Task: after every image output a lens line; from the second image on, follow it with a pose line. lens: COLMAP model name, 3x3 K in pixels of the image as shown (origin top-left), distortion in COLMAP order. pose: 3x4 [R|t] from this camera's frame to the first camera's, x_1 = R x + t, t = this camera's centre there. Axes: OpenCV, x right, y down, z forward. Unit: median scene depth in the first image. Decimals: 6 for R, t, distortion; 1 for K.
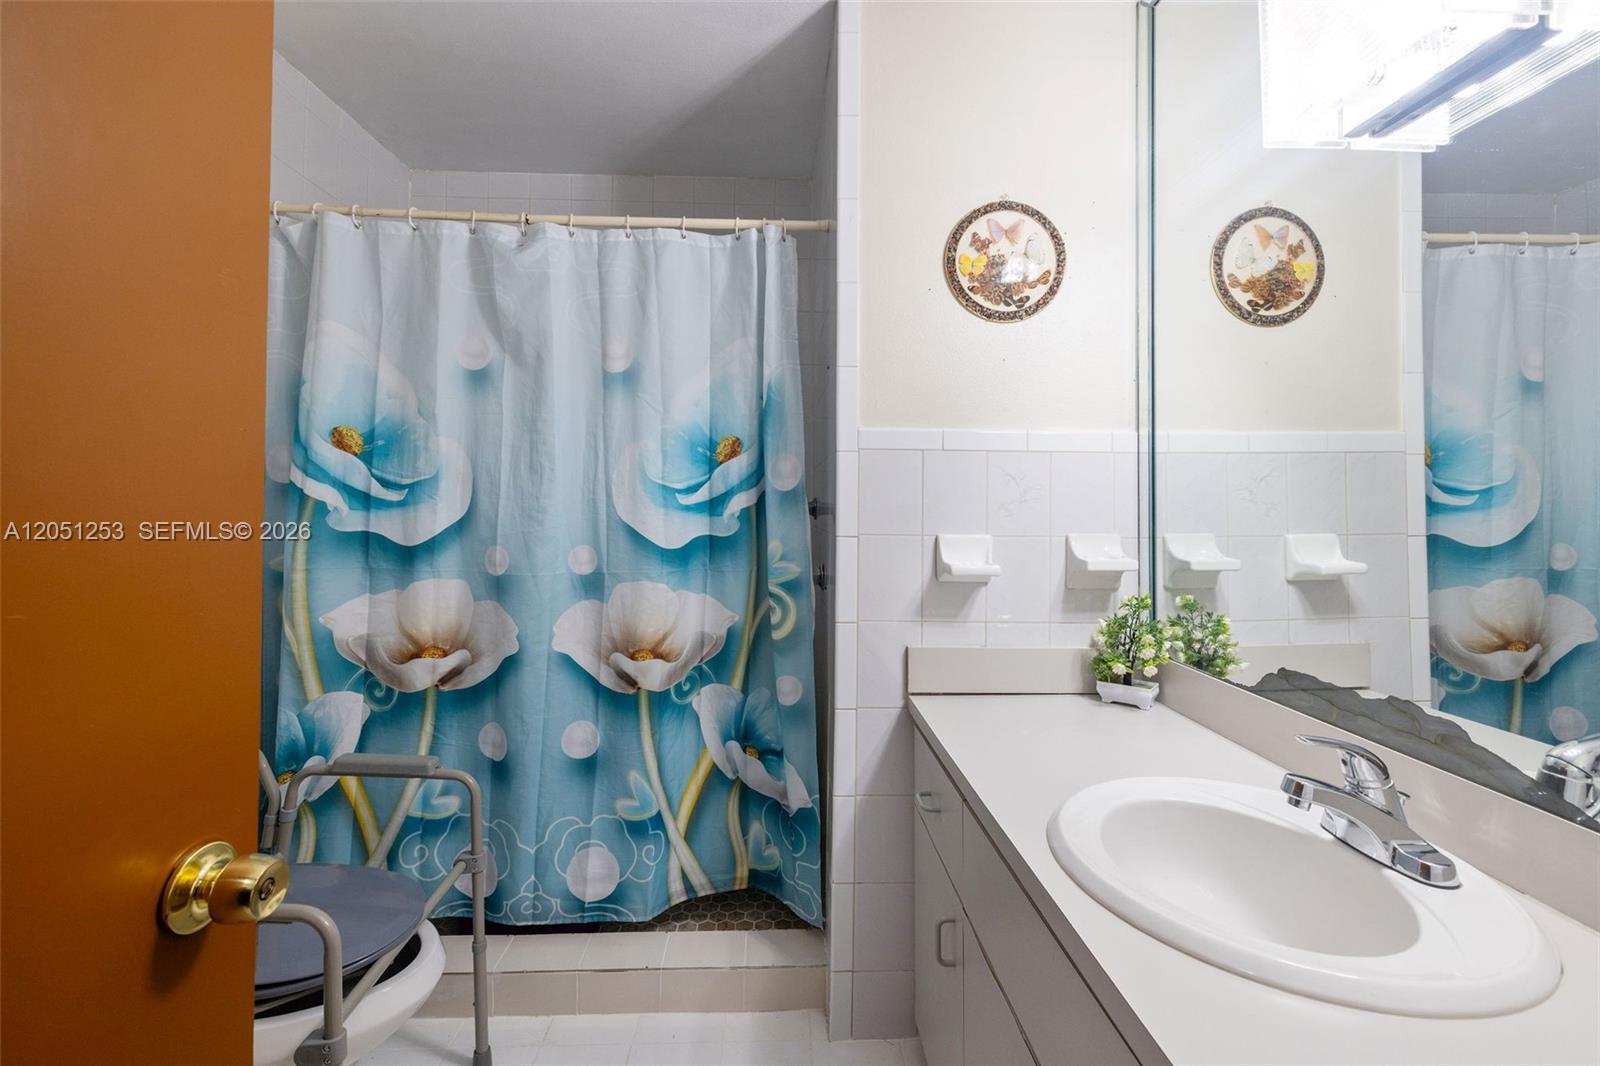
lens RADIAL K [[696.5, 0, 793.7], [0, 696.5, 493.5], [0, 0, 1]] dist [-0.003689, 0.000407]
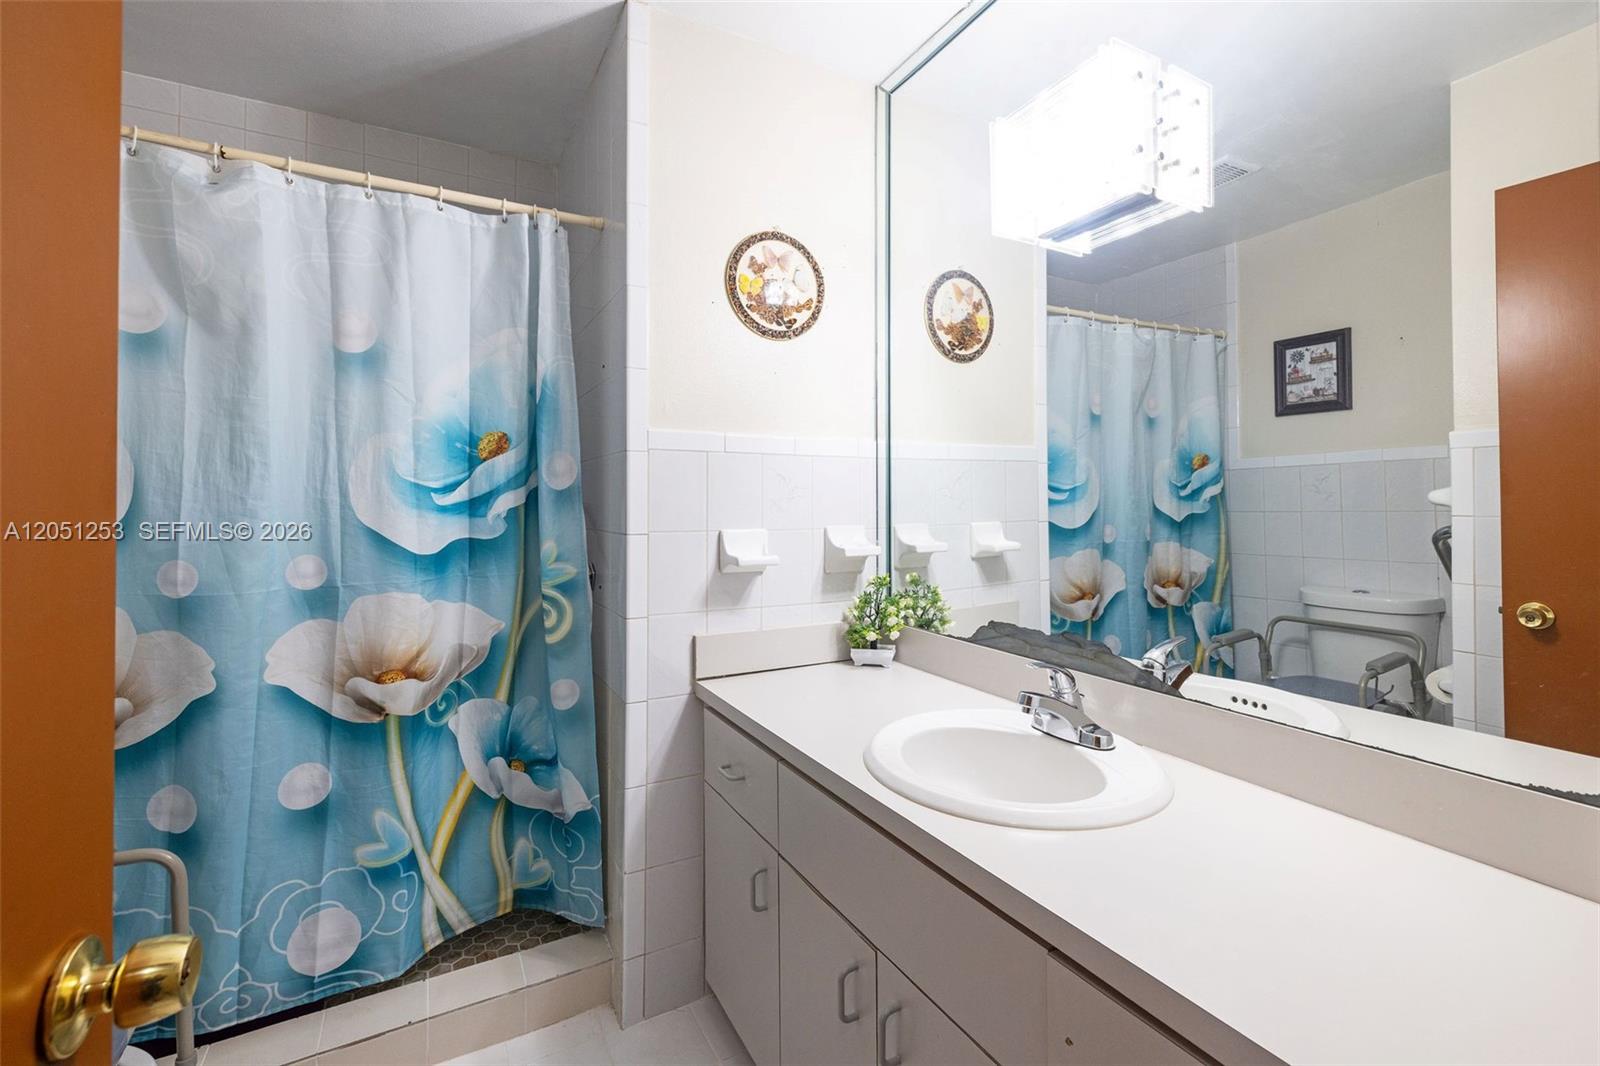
lens RADIAL K [[696.5, 0, 806.8], [0, 696.5, 497.1], [0, 0, 1]] dist [-0.003689, 0.000407]
pose [[0.888948, -0.005737, 0.457972, -0.153164], [0.003147, 0.999974, 0.006418, 0.001110], [-0.457997, -0.004264, 0.888944, -0.022499]]
